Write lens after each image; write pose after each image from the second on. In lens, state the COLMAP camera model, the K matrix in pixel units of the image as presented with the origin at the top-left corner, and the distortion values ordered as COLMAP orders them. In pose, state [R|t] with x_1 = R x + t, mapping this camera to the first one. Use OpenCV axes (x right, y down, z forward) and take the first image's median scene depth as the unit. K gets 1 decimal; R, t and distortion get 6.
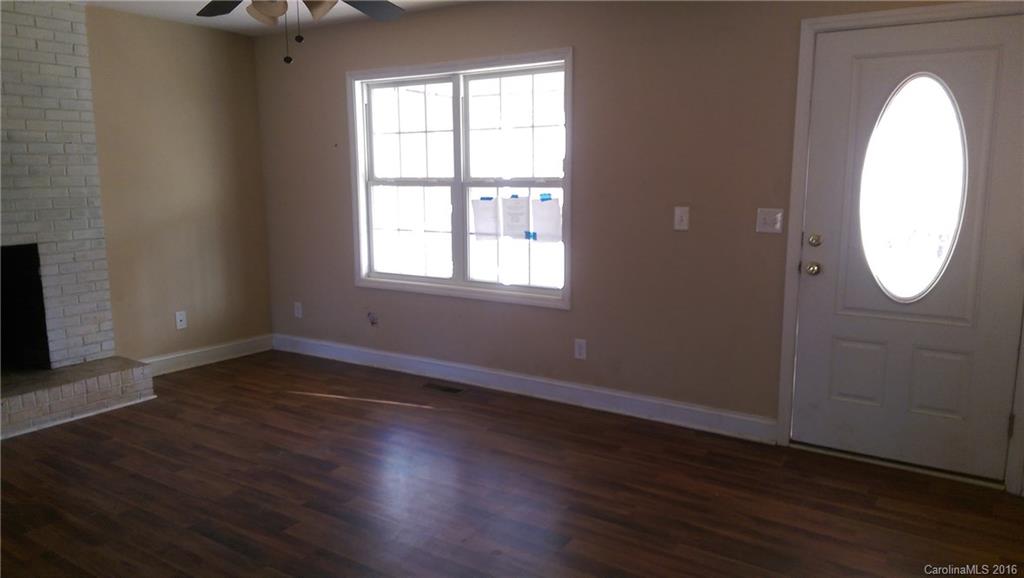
lens RADIAL K [[710.5, 0, 514.0], [0, 710.5, 293.2], [0, 0, 1]] dist [0.018291, -0.044498]
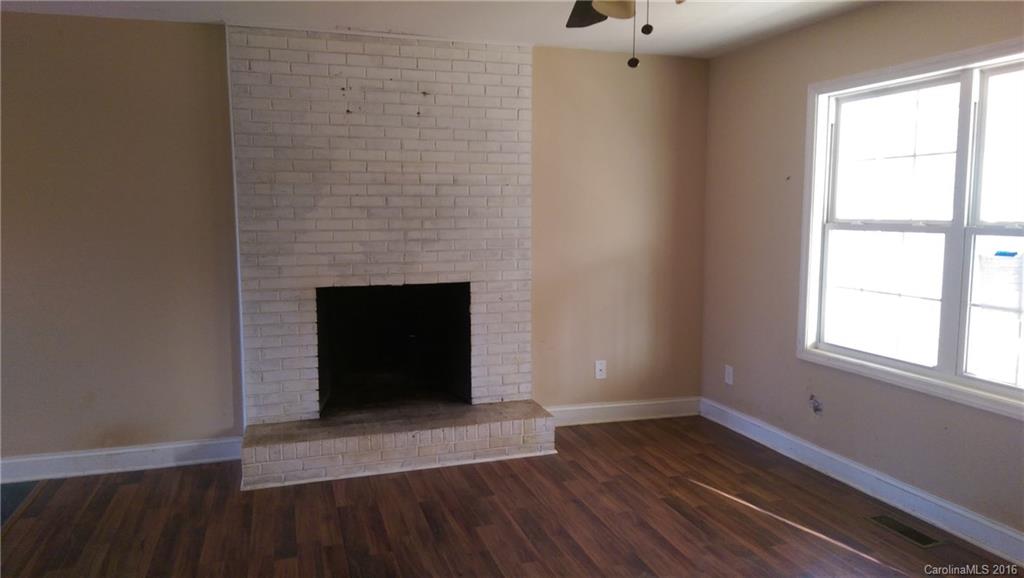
lens RADIAL K [[710.5, 0, 502.7], [0, 710.5, 287.2], [0, 0, 1]] dist [0.018291, -0.044498]
pose [[0.767341, 0.065987, -0.637835, 0.023337], [-0.100361, 0.994791, -0.017822, -0.045695], [0.633336, 0.077689, 0.769967, 0.218618]]
